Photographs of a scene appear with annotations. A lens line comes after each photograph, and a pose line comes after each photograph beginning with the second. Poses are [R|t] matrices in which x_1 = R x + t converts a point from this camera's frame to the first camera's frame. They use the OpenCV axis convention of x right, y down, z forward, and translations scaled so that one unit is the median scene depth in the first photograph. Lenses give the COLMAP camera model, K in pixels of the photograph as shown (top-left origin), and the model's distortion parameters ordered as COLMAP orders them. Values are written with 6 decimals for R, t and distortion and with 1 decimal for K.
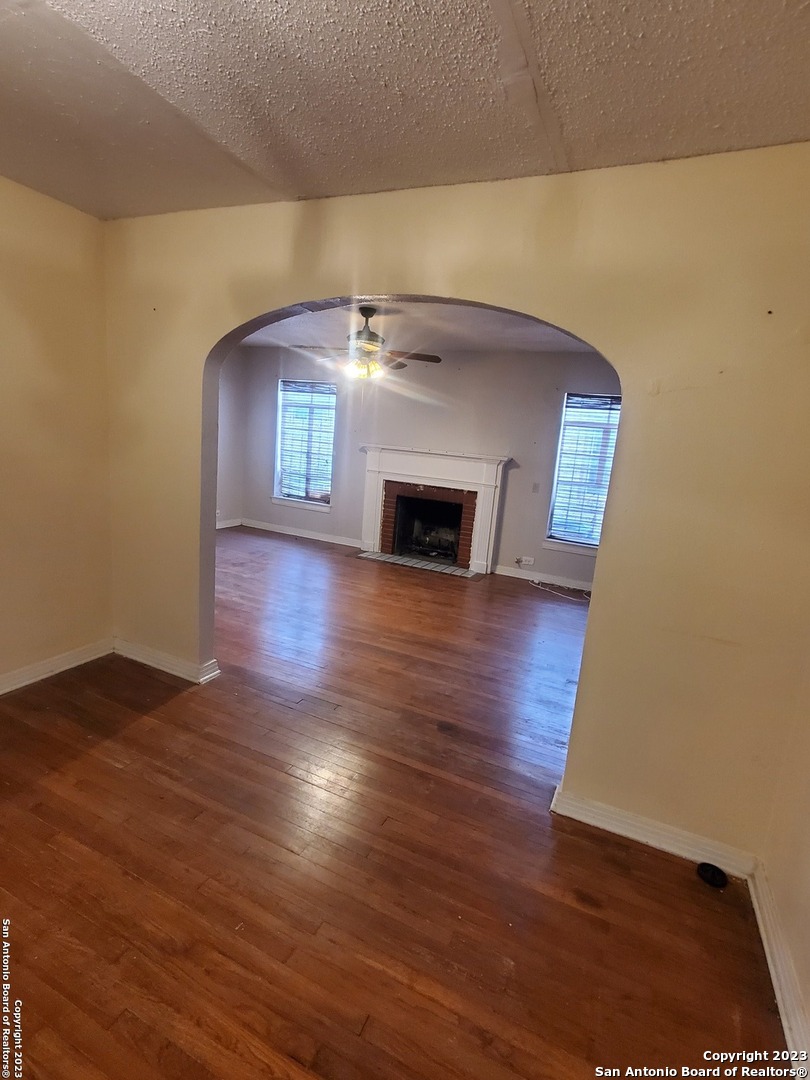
lens RADIAL K [[543.4, 0, 402.7], [0, 543.4, 532.2], [0, 0, 1]] dist [0.003611, 0.000651]
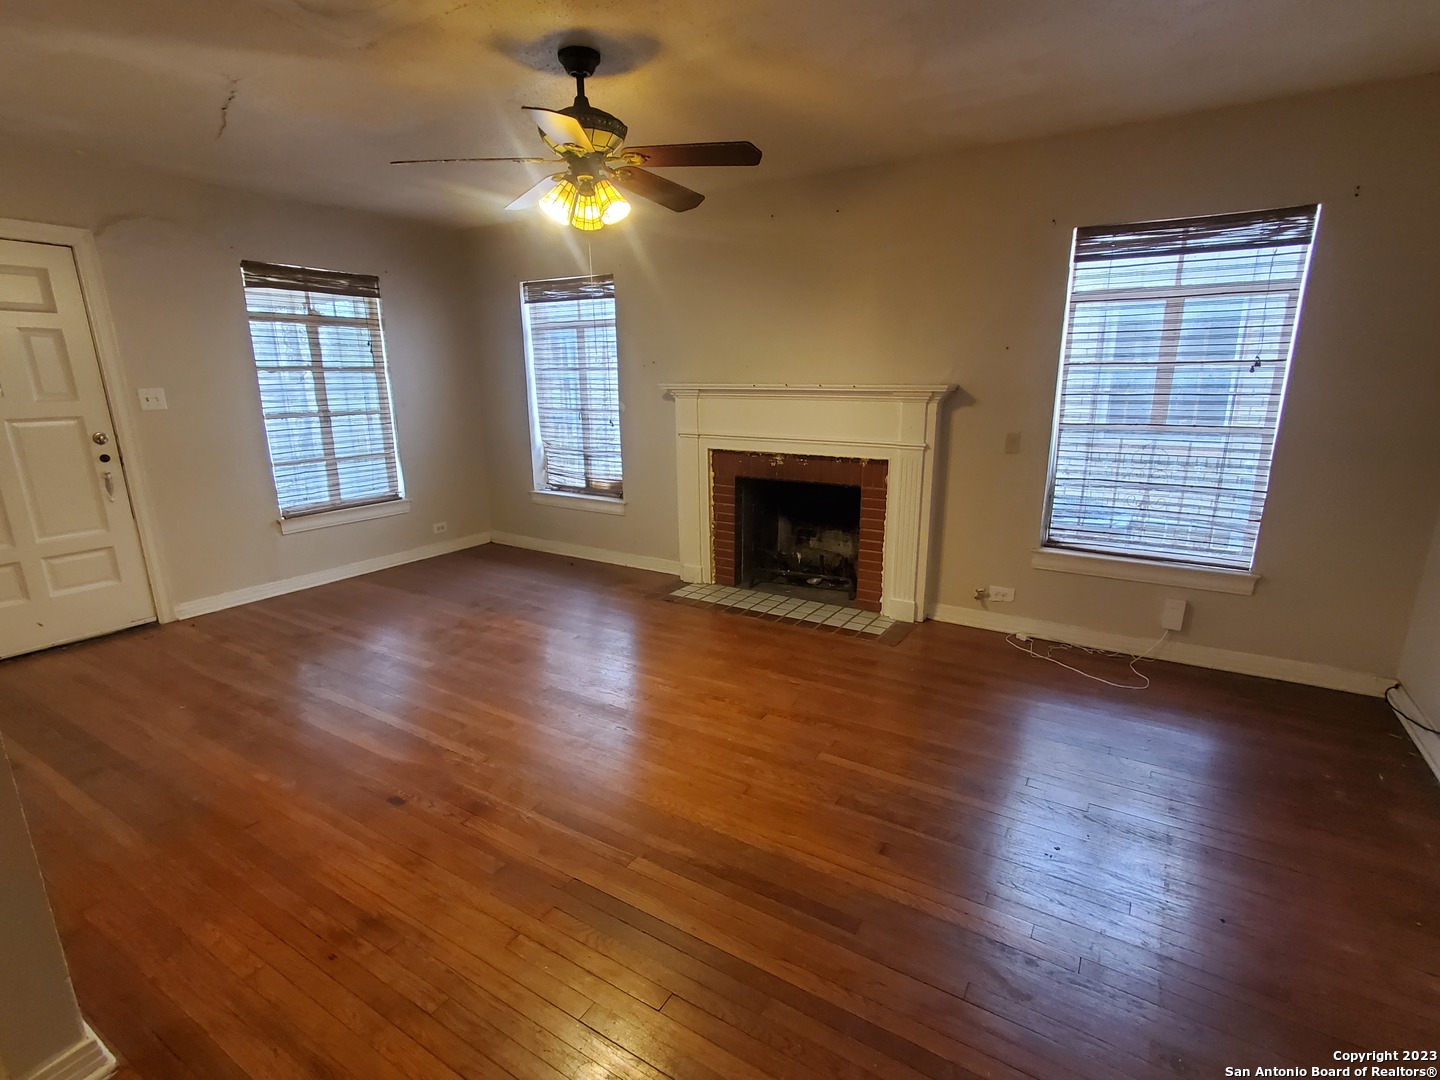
lens RADIAL K [[700.0, 0, 718.2], [0, 700.0, 546.8], [0, 0, 1]] dist [0.010191, 0.000162]
pose [[0.987192, -0.057501, -0.148812, 0.074718], [0.066581, 0.996165, 0.056765, -0.042342], [0.144977, -0.065946, 0.987235, 0.340794]]
